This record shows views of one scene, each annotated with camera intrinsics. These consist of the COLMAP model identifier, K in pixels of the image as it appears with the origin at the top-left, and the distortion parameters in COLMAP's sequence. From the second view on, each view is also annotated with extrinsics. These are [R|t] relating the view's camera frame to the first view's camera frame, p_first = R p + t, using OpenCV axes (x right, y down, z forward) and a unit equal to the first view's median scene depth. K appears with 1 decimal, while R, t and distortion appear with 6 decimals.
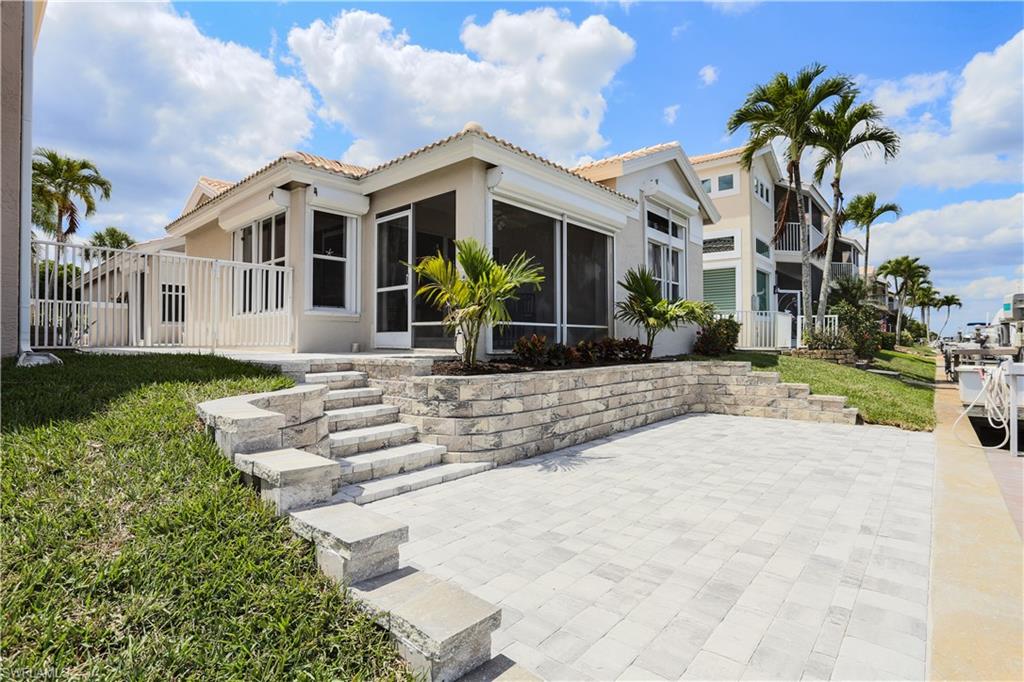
lens RADIAL K [[498.4, 0, 534.8], [0, 498.4, 339.8], [0, 0, 1]] dist [-0.027239, 0.004012]
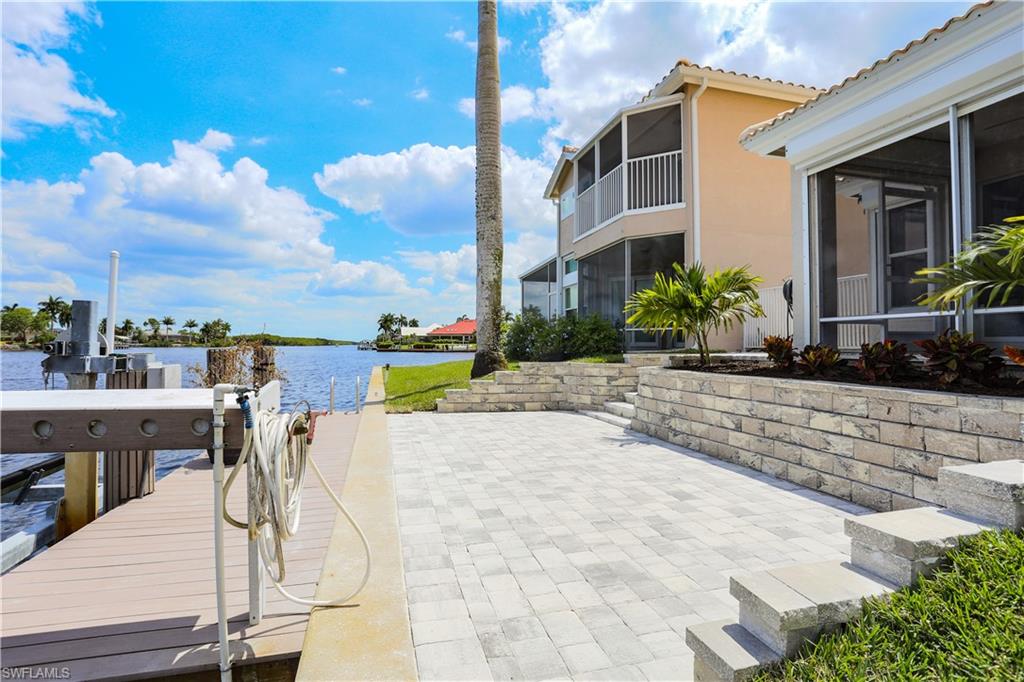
lens RADIAL K [[498.4, 0, 511.9], [0, 498.4, 339.4], [0, 0, 1]] dist [-0.027239, 0.004012]
pose [[-0.581188, -0.009283, -0.813717, 0.909245], [0.002696, 0.999907, -0.013333, 0.008201], [0.813765, -0.009943, -0.581109, 1.086803]]
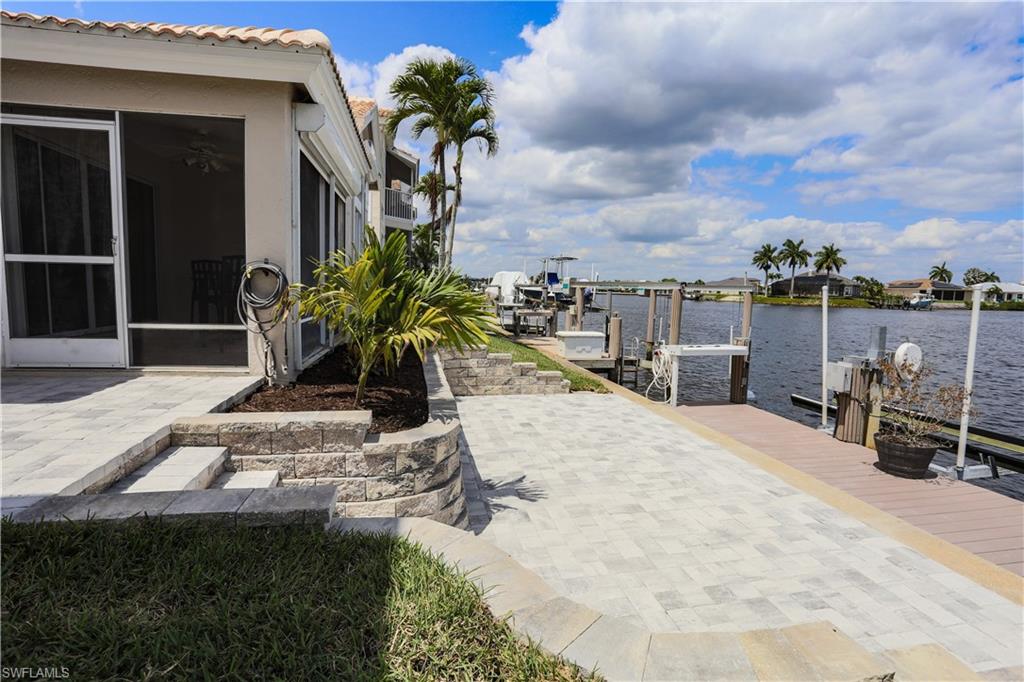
lens RADIAL K [[498.4, 0, 509.8], [0, 498.4, 334.7], [0, 0, 1]] dist [-0.027239, 0.004012]
pose [[0.636448, -0.054741, 0.769374, -0.441043], [-0.027868, 0.995195, 0.093861, -0.097191], [-0.770816, -0.081179, 0.631865, 0.322893]]
